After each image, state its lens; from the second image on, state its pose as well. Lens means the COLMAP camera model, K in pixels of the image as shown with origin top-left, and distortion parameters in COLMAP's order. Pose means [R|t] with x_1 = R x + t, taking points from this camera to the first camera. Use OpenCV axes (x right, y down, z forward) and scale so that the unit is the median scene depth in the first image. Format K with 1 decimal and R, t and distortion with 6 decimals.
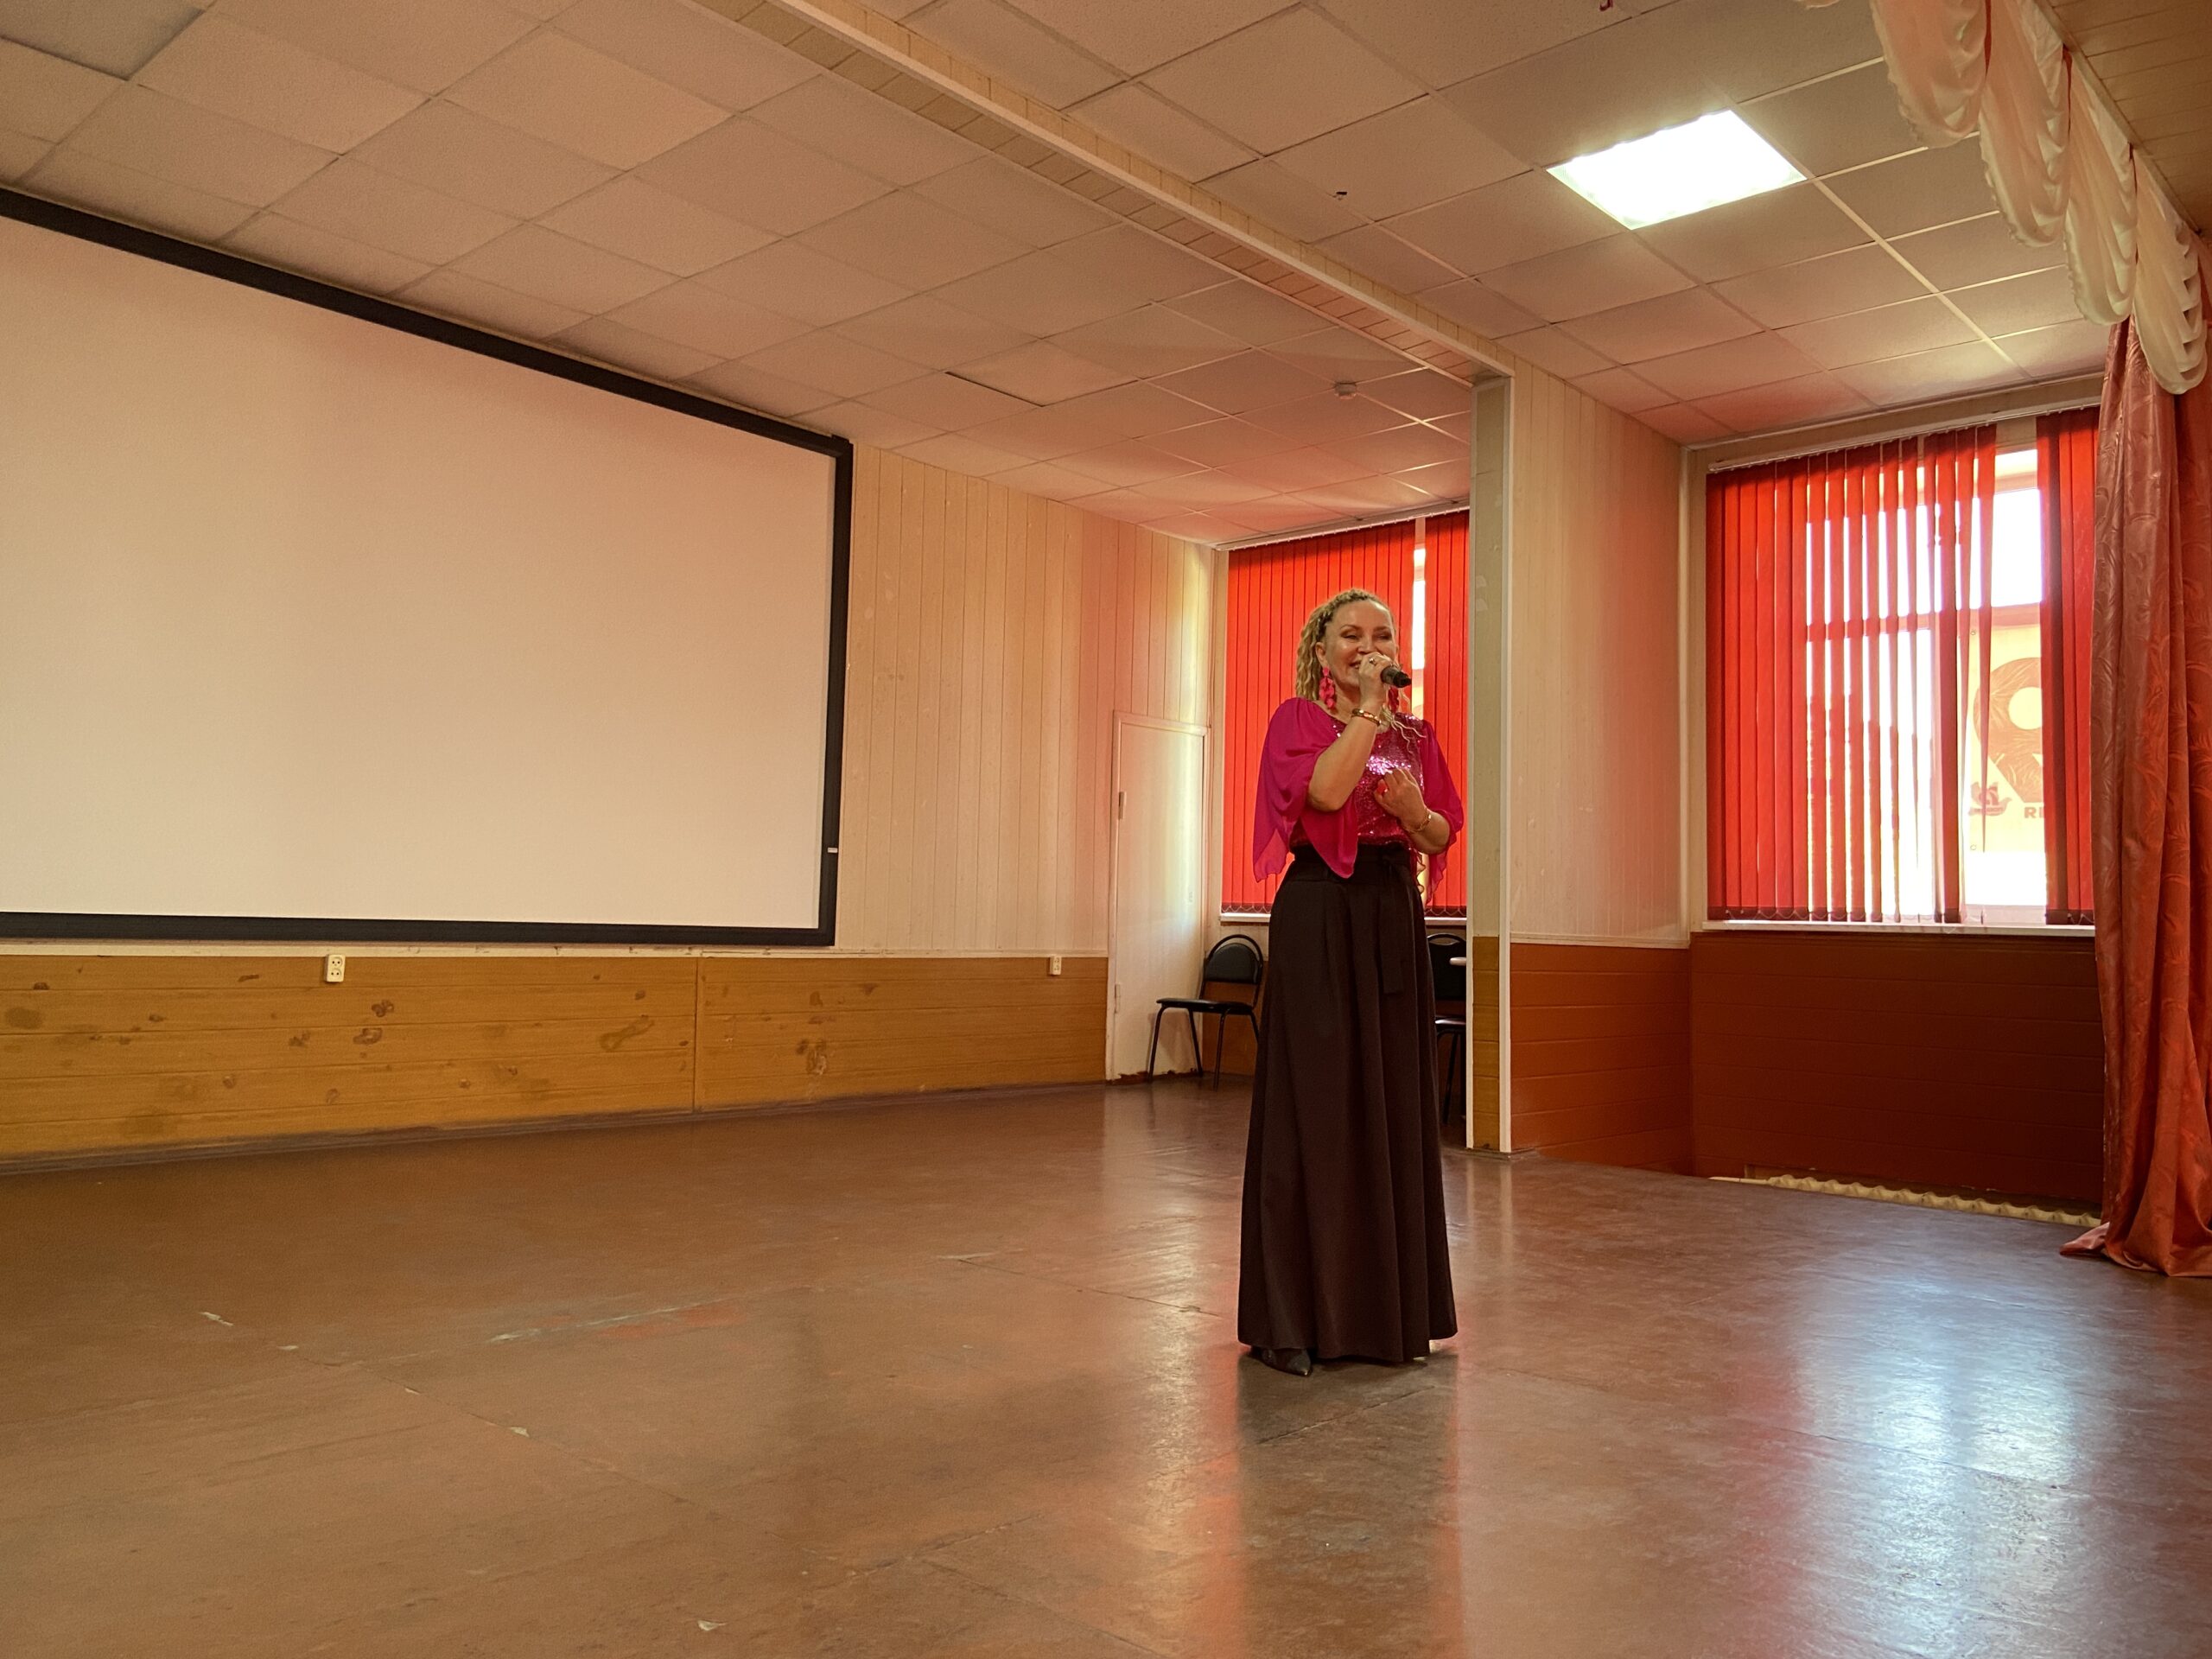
lens RADIAL K [[1677.9, 0, 1103.1], [0, 1677.9, 809.3], [0, 0, 1]] dist [0.111111, -0.136756]
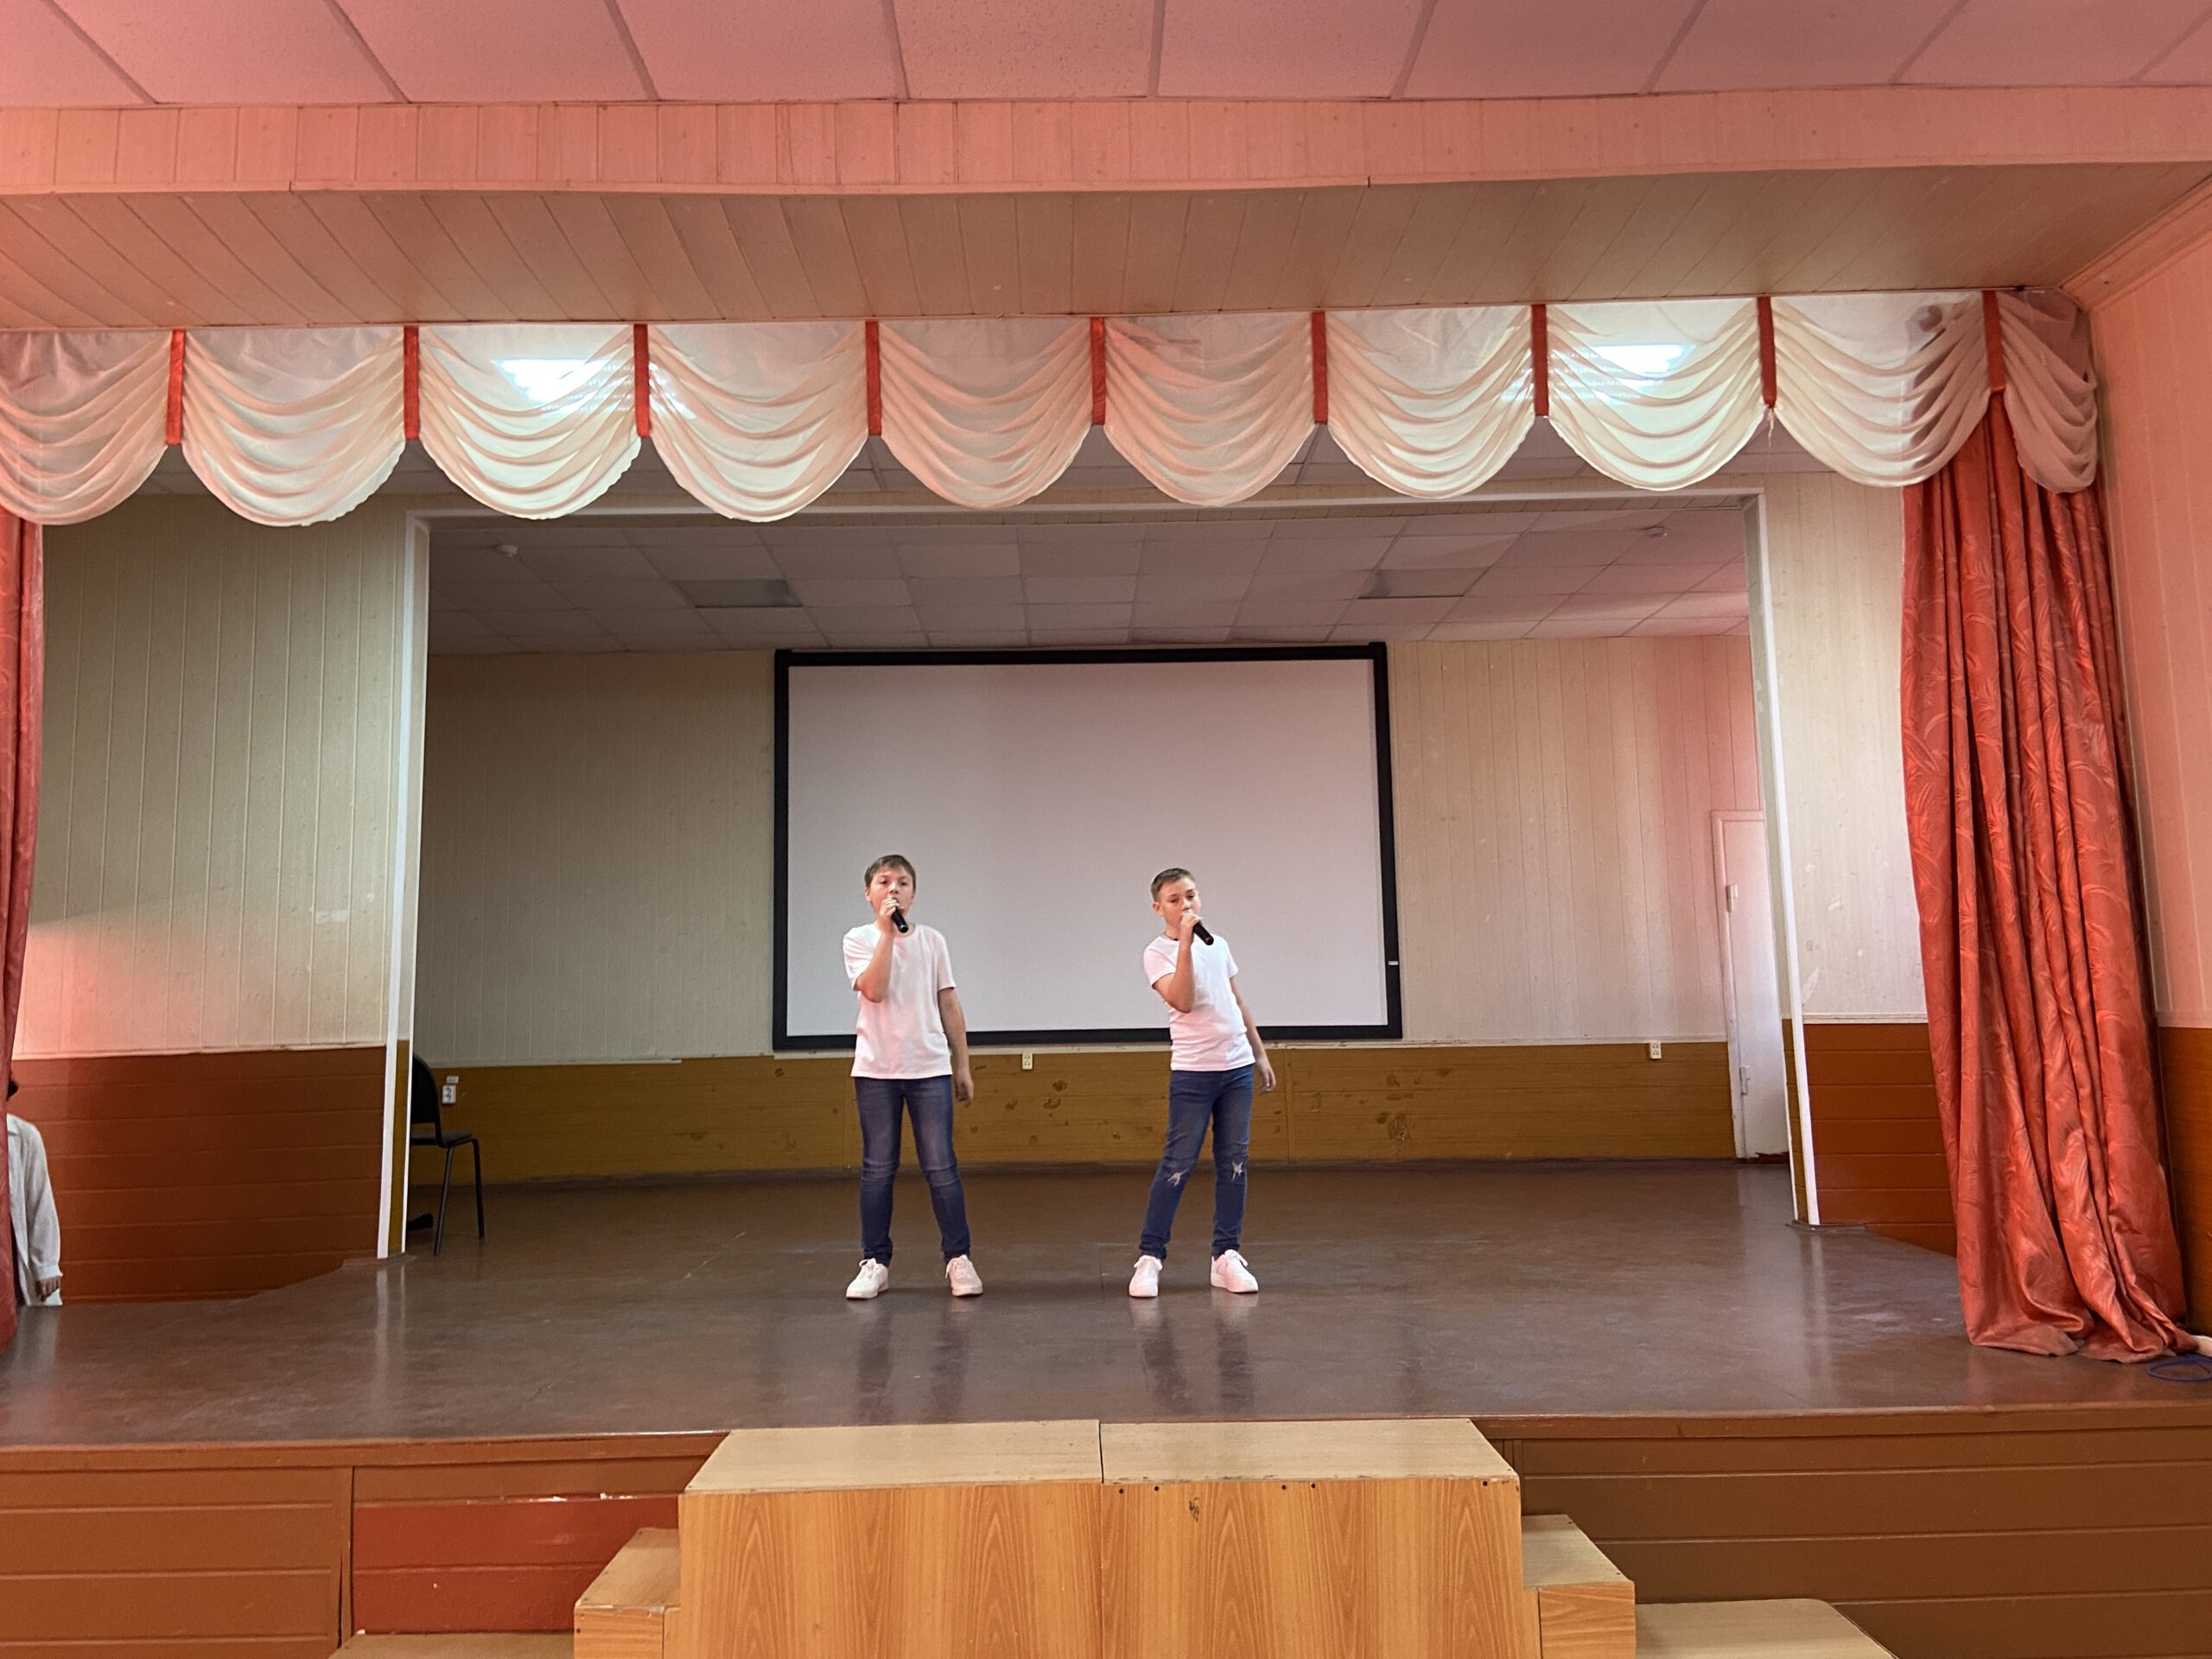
lens RADIAL K [[1677.9, 0, 1103.1], [0, 1677.9, 809.3], [0, 0, 1]] dist [0.111111, -0.136756]
pose [[0.683153, -0.122990, -0.719844, 0.698675], [0.087143, 0.992402, -0.086856, 0.000471], [0.725058, -0.003393, 0.688680, -0.047453]]
